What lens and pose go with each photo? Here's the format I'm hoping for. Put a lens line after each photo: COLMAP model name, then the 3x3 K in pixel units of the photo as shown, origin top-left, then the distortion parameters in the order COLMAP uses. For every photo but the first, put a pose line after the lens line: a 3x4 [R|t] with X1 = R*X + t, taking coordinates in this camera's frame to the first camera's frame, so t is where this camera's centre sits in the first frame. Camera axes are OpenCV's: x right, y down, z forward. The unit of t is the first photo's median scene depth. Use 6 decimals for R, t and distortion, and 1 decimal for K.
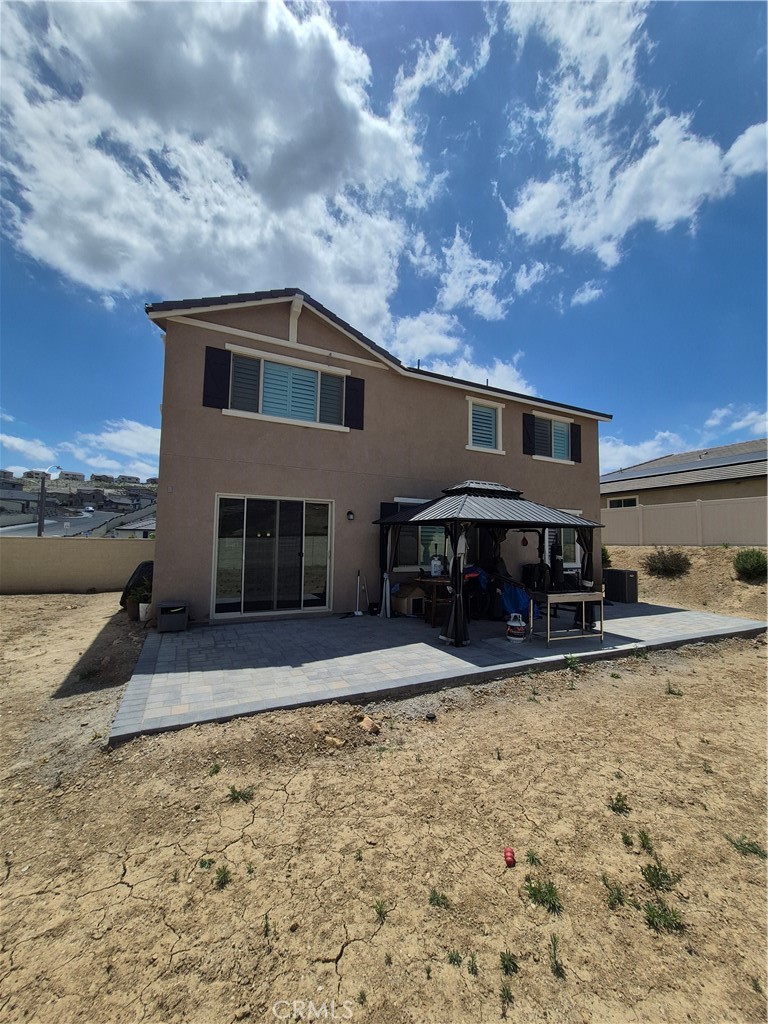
lens RADIAL K [[401.0, 0, 389.0], [0, 401.0, 515.8], [0, 0, 1]] dist [0.002111, -0.000274]
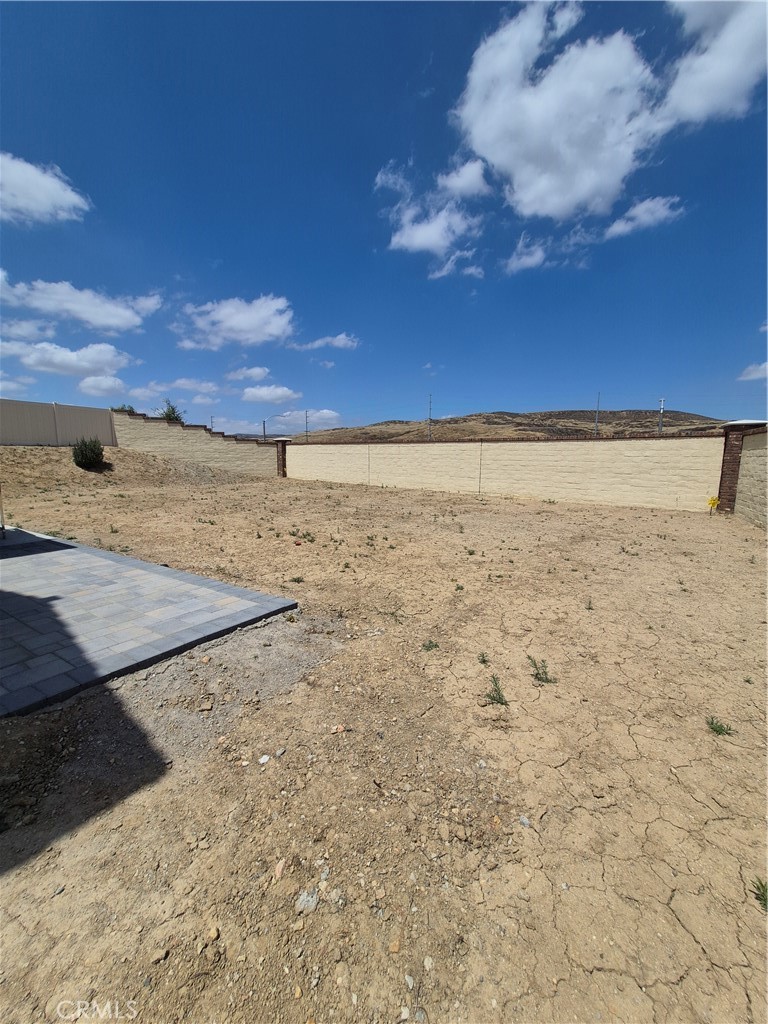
lens RADIAL K [[401.0, 0, 389.0], [0, 401.0, 515.8], [0, 0, 1]] dist [0.002111, -0.000274]
pose [[-0.521536, -0.134196, 0.842610, -0.976143], [-0.067667, 0.990949, 0.115939, 0.106169], [-0.850542, 0.003450, -0.525896, 0.781436]]
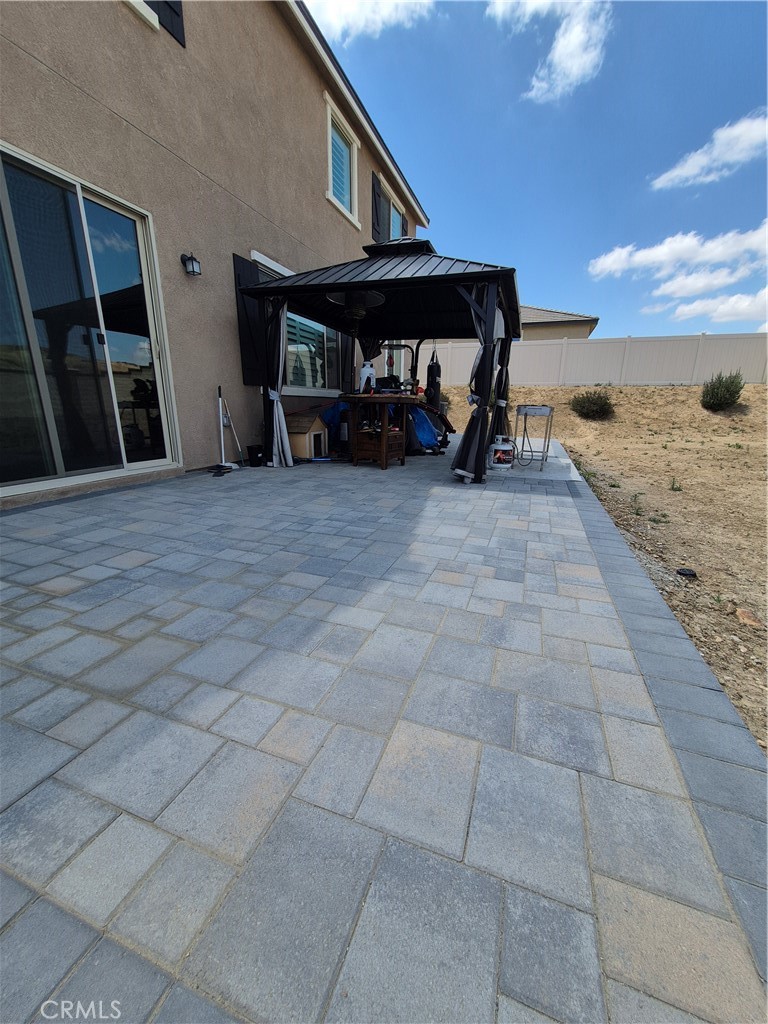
lens RADIAL K [[401.0, 0, 389.0], [0, 401.0, 515.8], [0, 0, 1]] dist [0.002111, -0.000274]
pose [[0.718388, -0.186363, 0.670214, -0.454909], [-0.051643, 0.946500, 0.318545, 0.179783], [-0.693723, -0.263451, 0.670330, 0.681998]]
